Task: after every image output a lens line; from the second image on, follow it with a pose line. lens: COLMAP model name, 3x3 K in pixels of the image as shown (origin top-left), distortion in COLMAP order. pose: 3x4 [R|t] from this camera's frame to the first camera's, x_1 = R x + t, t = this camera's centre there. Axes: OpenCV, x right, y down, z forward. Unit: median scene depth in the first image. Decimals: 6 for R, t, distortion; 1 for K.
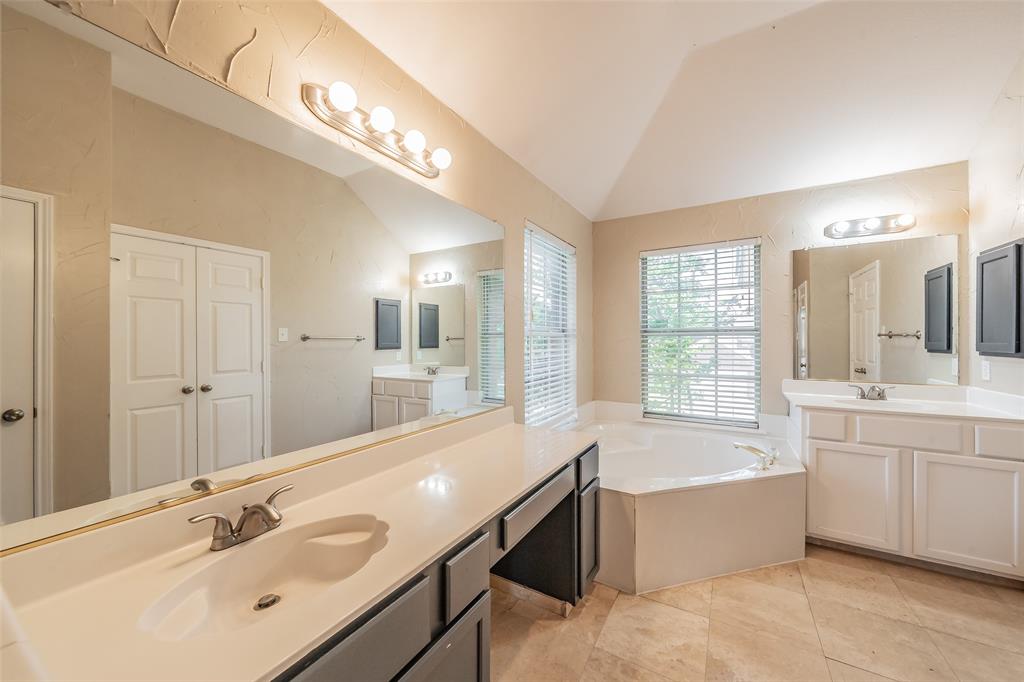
lens RADIAL K [[373.8, 0, 513.3], [0, 373.8, 341.2], [0, 0, 1]] dist [0.003832, 0.000532]
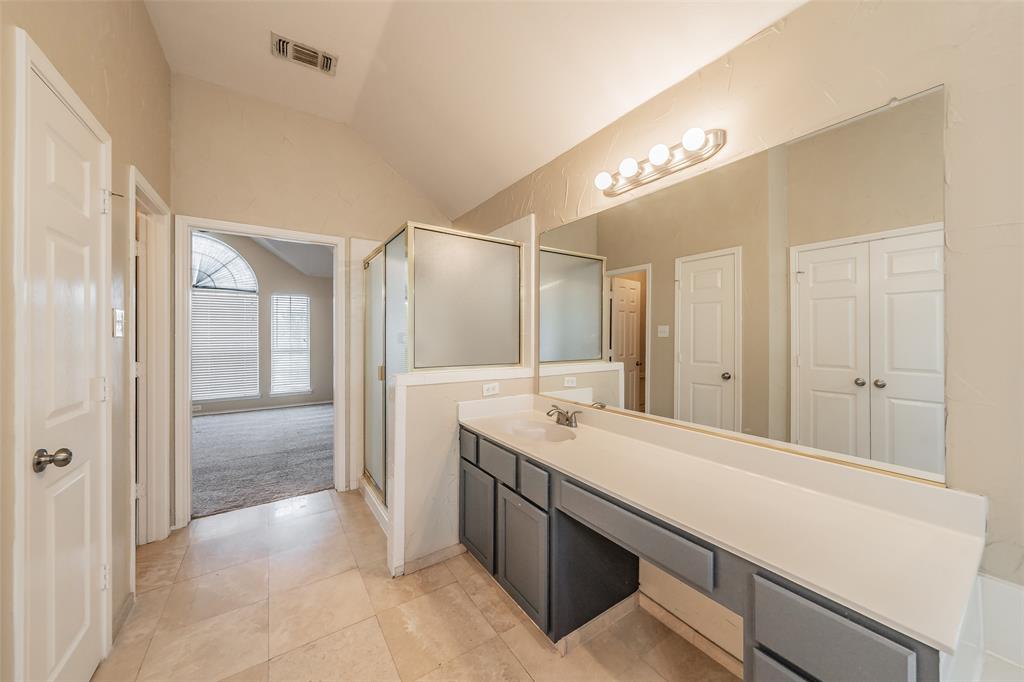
lens RADIAL K [[361.1, 0, 508.9], [0, 361.1, 336.2], [0, 0, 1]] dist [0.003372, -0.000042]
pose [[-0.433783, 0.008740, -0.900975, 0.465820], [0.009776, 0.999940, 0.004994, -0.012660], [0.900964, -0.006641, -0.433843, 0.573654]]
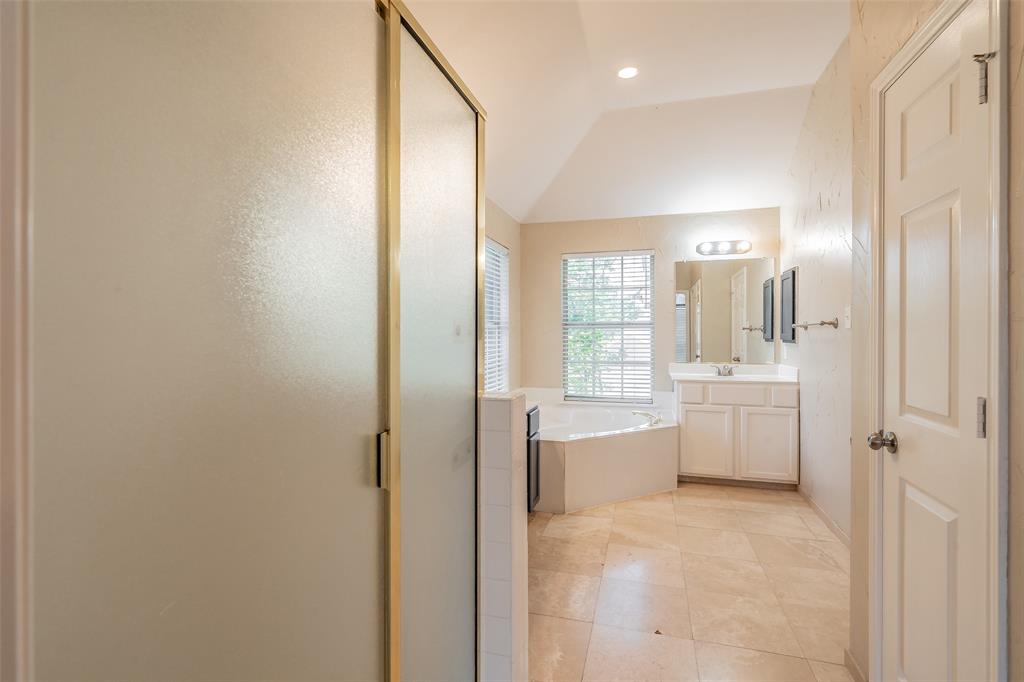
lens RADIAL K [[471.3, 0, 508.9], [0, 471.3, 339.6], [0, 0, 1]] dist [-0.001803, -0.000142]
pose [[0.969861, -0.000095, 0.243657, -0.199398], [-0.001894, 0.999967, 0.007928, 0.011476], [-0.243650, -0.008151, 0.969829, -0.422903]]
